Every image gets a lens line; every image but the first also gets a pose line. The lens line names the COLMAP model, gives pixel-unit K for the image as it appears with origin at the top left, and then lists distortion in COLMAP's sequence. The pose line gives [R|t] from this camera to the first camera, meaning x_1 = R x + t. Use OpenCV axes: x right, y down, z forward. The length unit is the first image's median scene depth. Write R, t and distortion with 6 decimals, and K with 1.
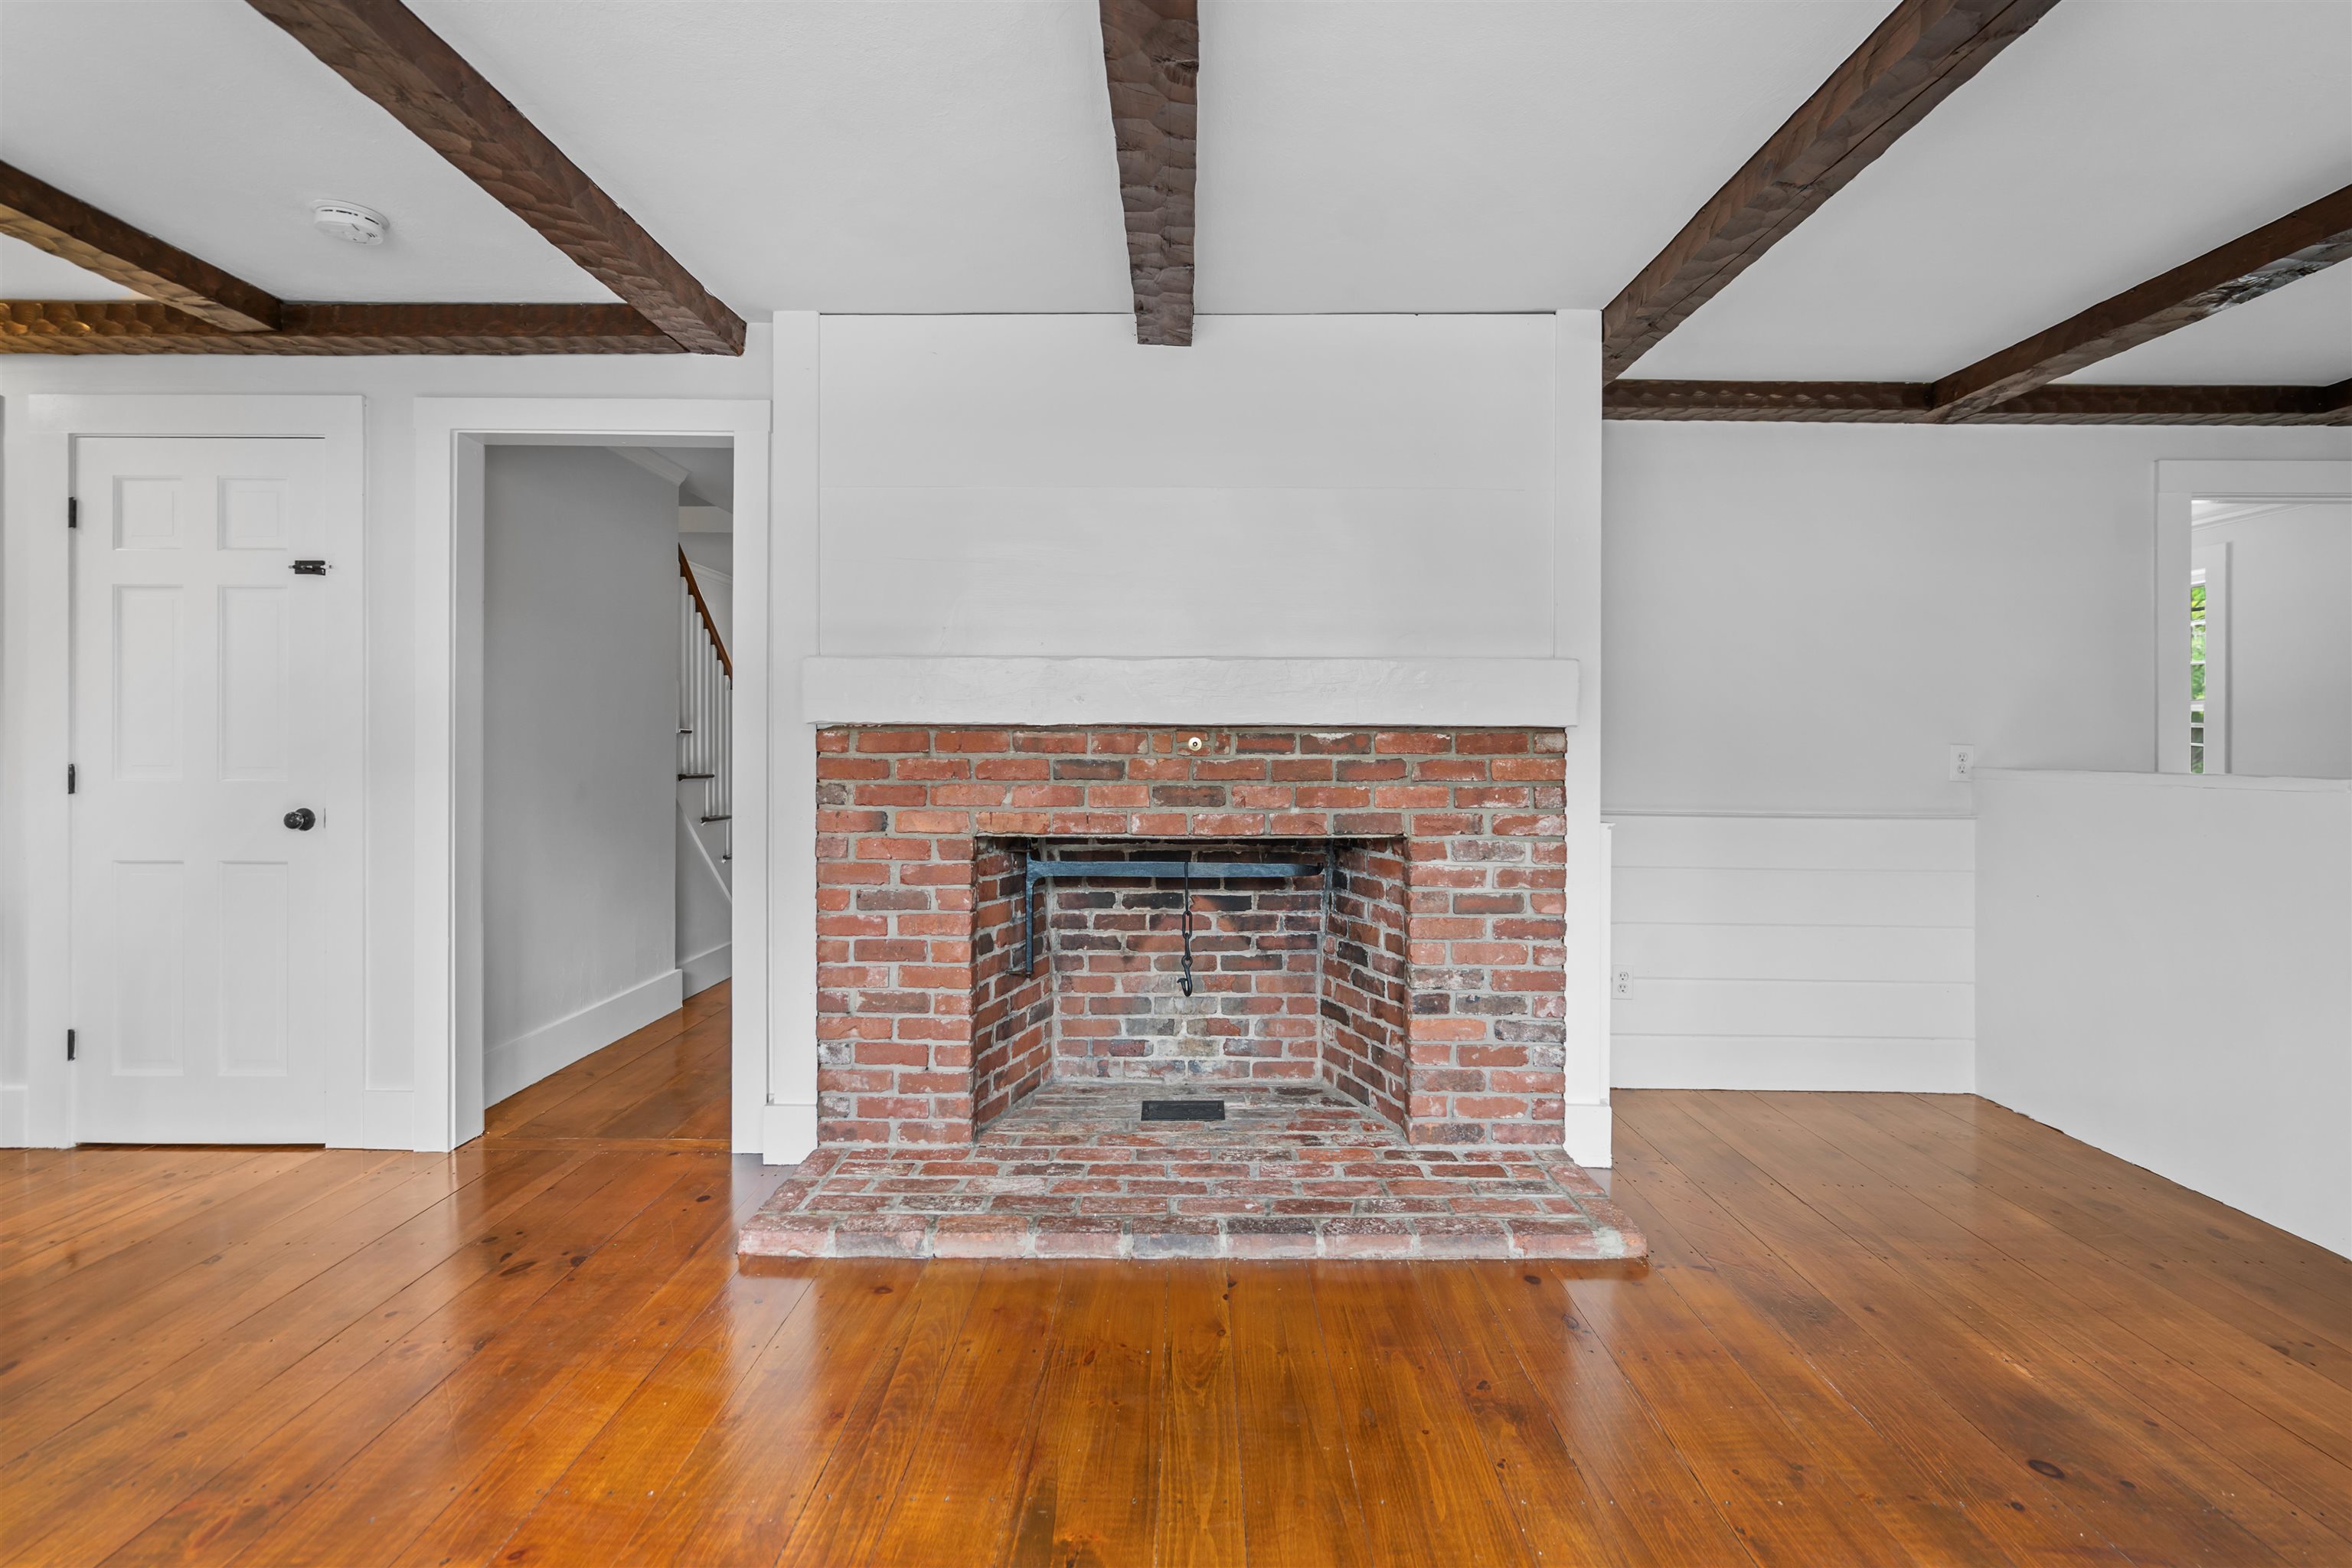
lens RADIAL K [[1082.5, 0, 1169.7], [0, 1082.5, 788.7], [0, 0, 1]] dist [0.000570, 0.001080]
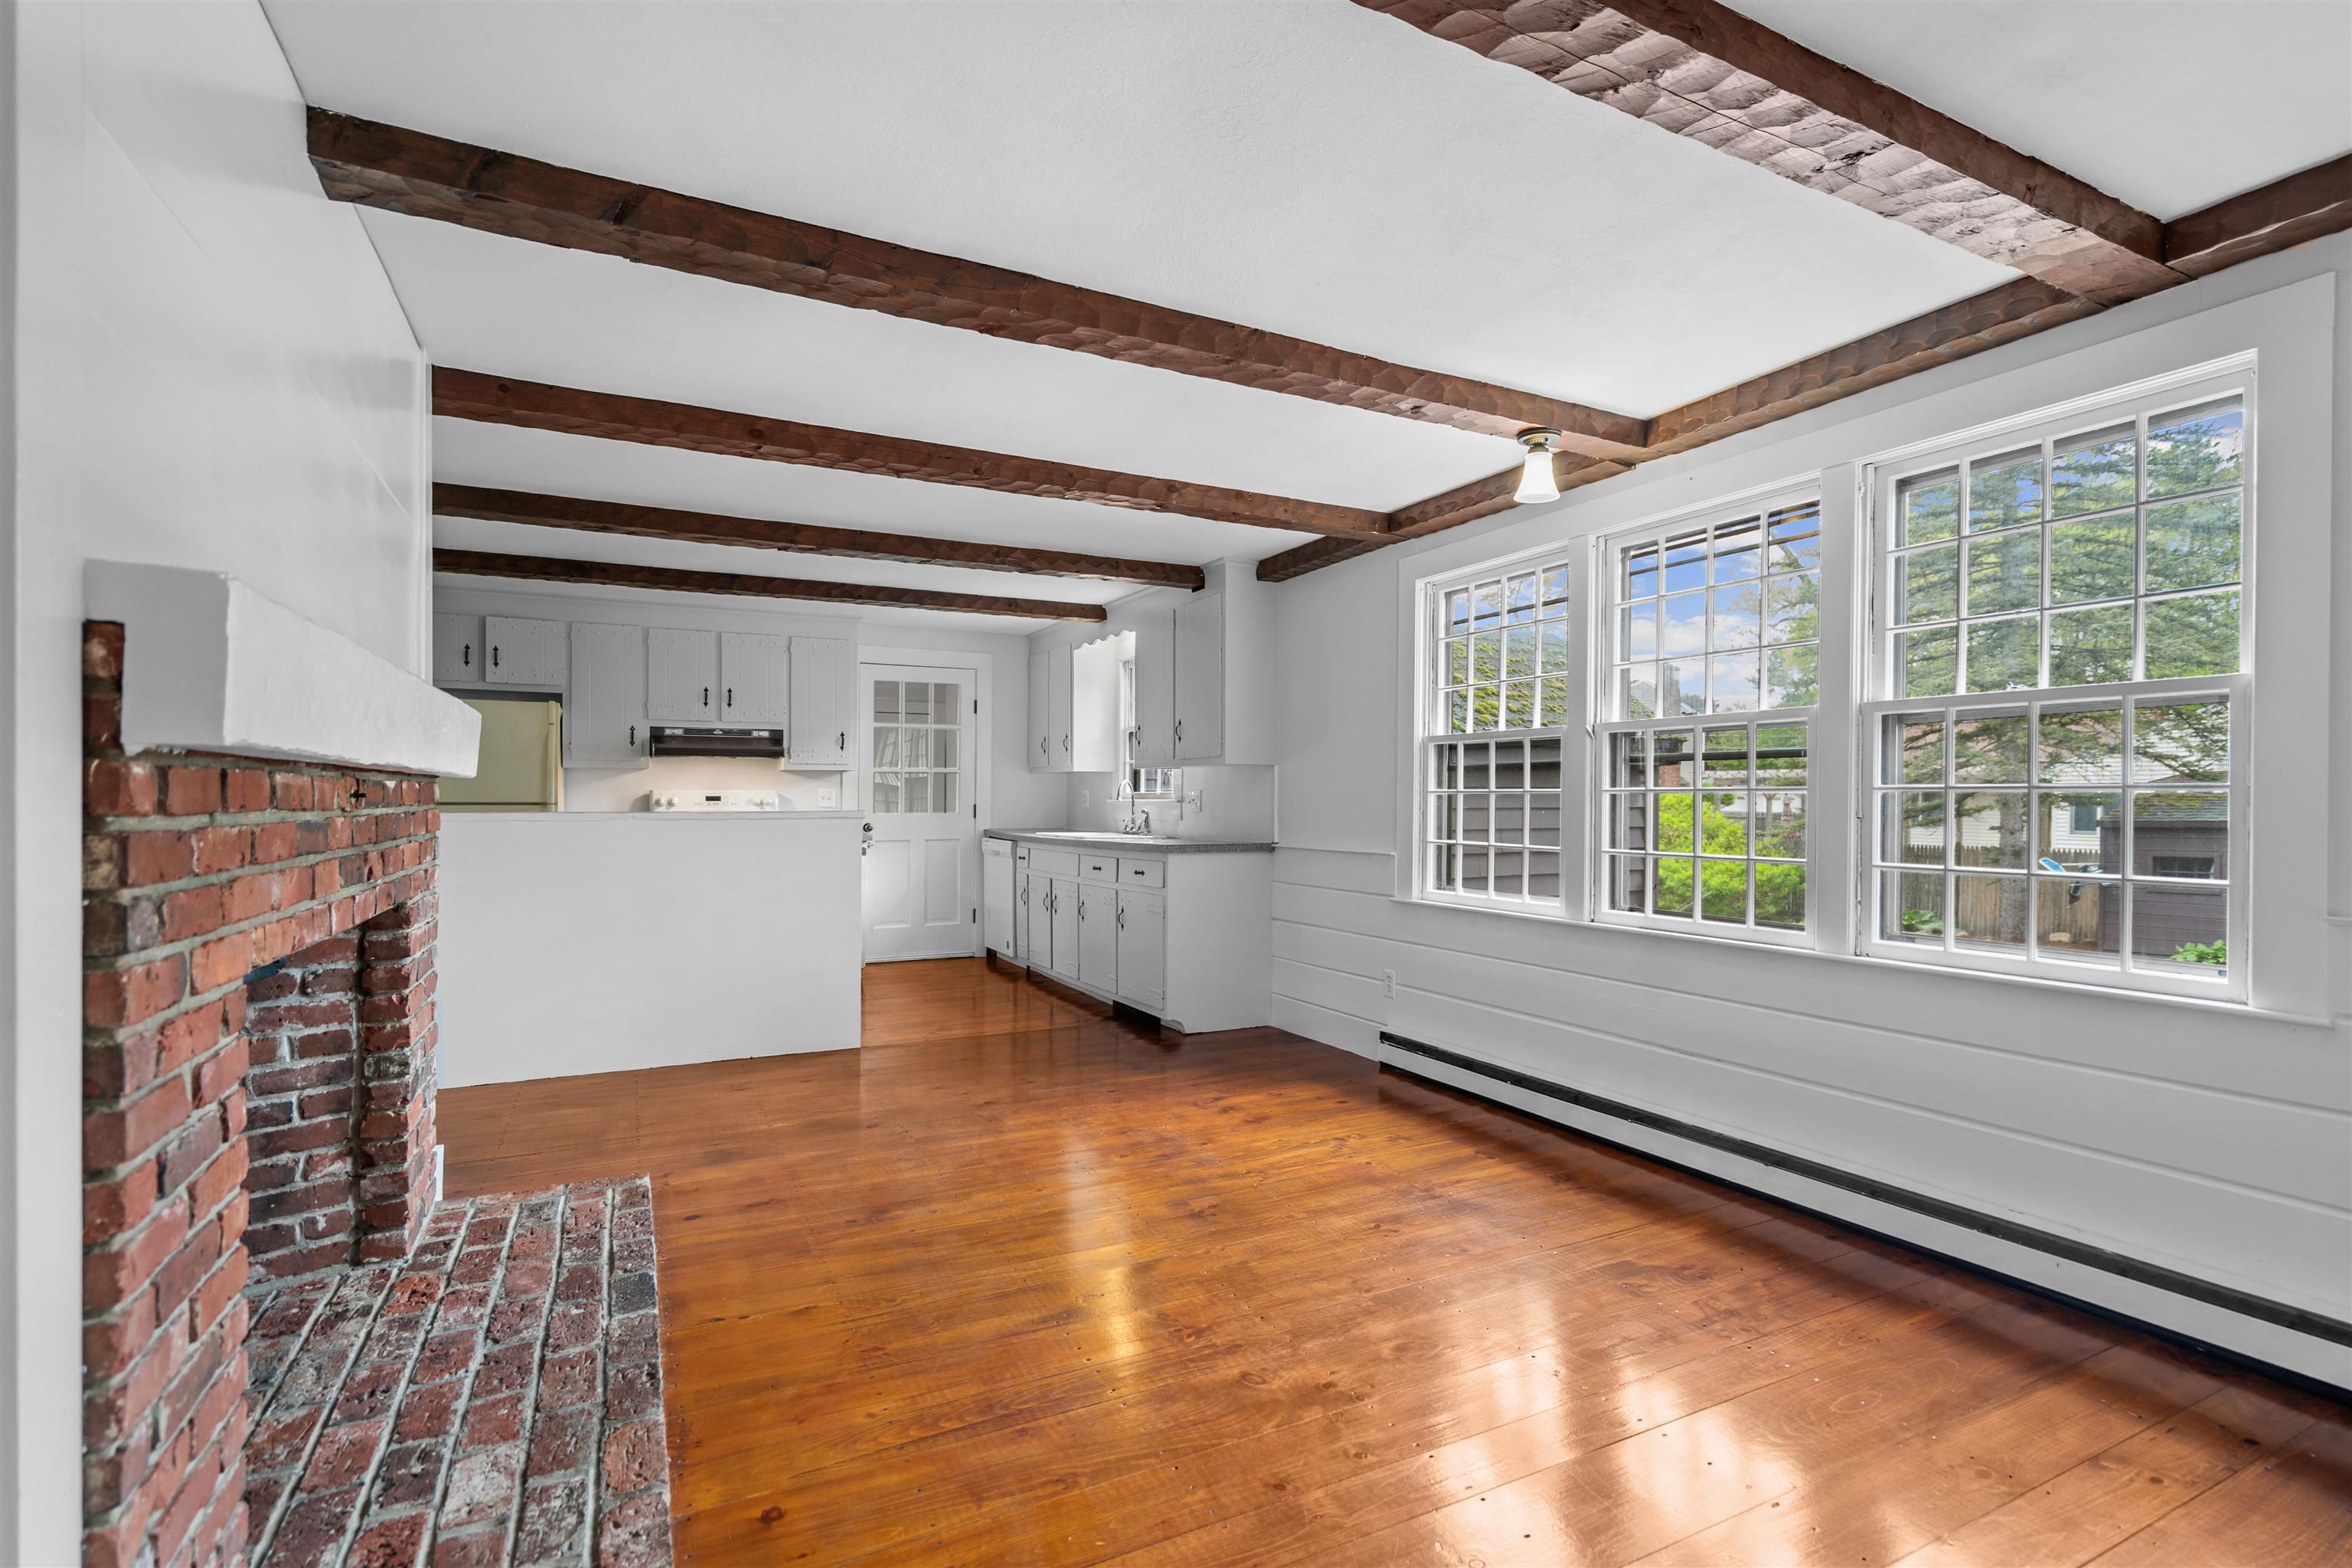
lens RADIAL K [[1082.5, 0, 1169.7], [0, 1082.5, 788.7], [0, 0, 1]] dist [0.000570, 0.001080]
pose [[-0.453732, 0.005181, 0.891123, -0.939327], [0.028589, 0.999553, 0.008745, -0.040414], [-0.890679, 0.029444, -0.453678, 0.946894]]
